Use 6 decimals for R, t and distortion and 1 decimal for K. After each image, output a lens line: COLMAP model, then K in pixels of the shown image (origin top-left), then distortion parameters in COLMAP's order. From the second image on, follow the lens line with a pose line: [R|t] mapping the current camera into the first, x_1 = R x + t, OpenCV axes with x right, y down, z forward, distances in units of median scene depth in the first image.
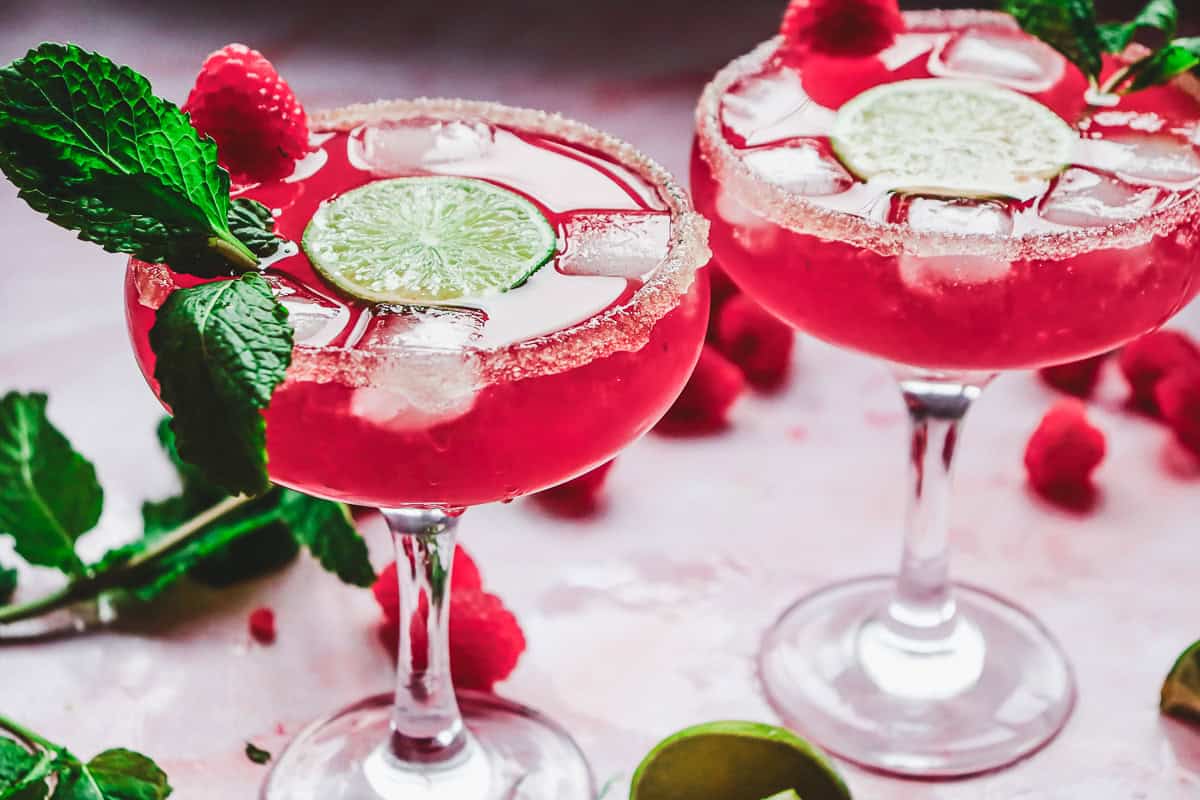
lens RADIAL K [[2941.0, 0, 601.6], [0, 2941.0, 348.1], [0, 0, 1]] dist [0.202176, 0.150446]
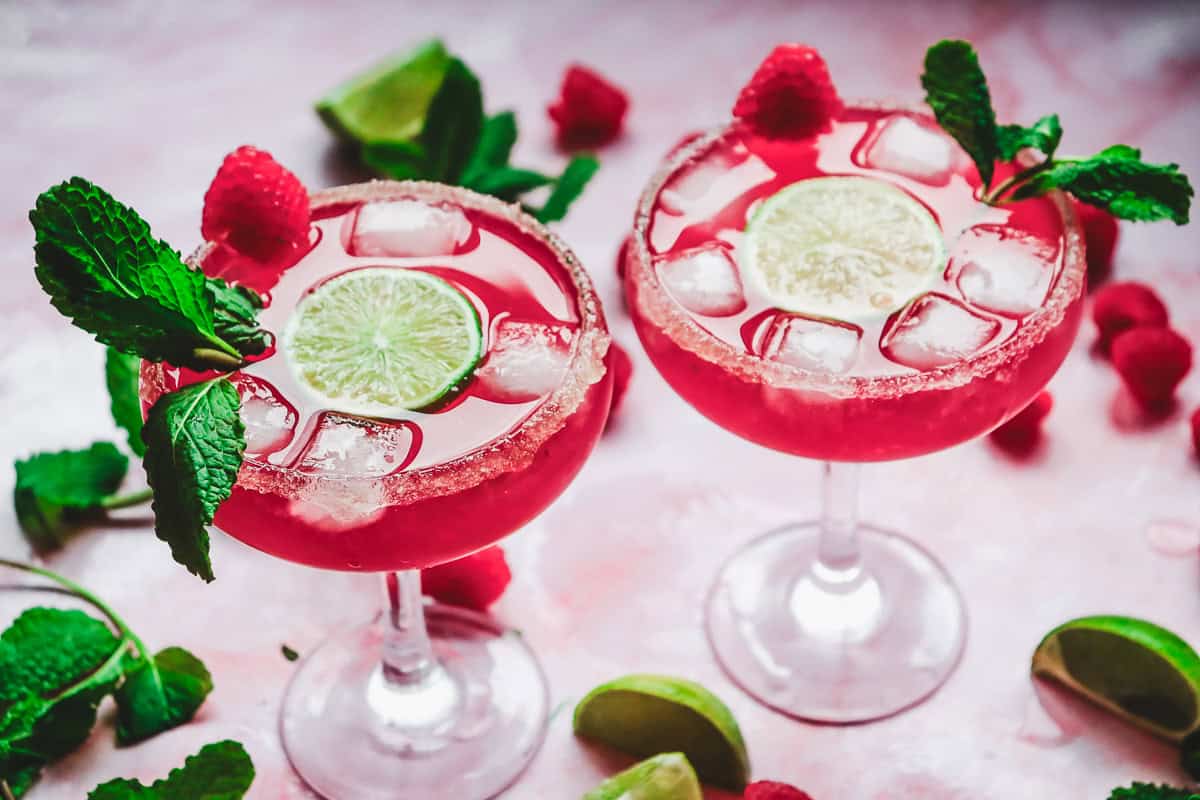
lens RADIAL K [[2941.0, 0, 601.6], [0, 2941.0, 348.1], [0, 0, 1]] dist [0.202176, 0.150446]
pose [[0.986196, 0.075255, -0.147495, 0.222054], [-0.038782, 0.970956, 0.236094, -0.339676], [0.160978, -0.227115, 0.960471, -0.177511]]
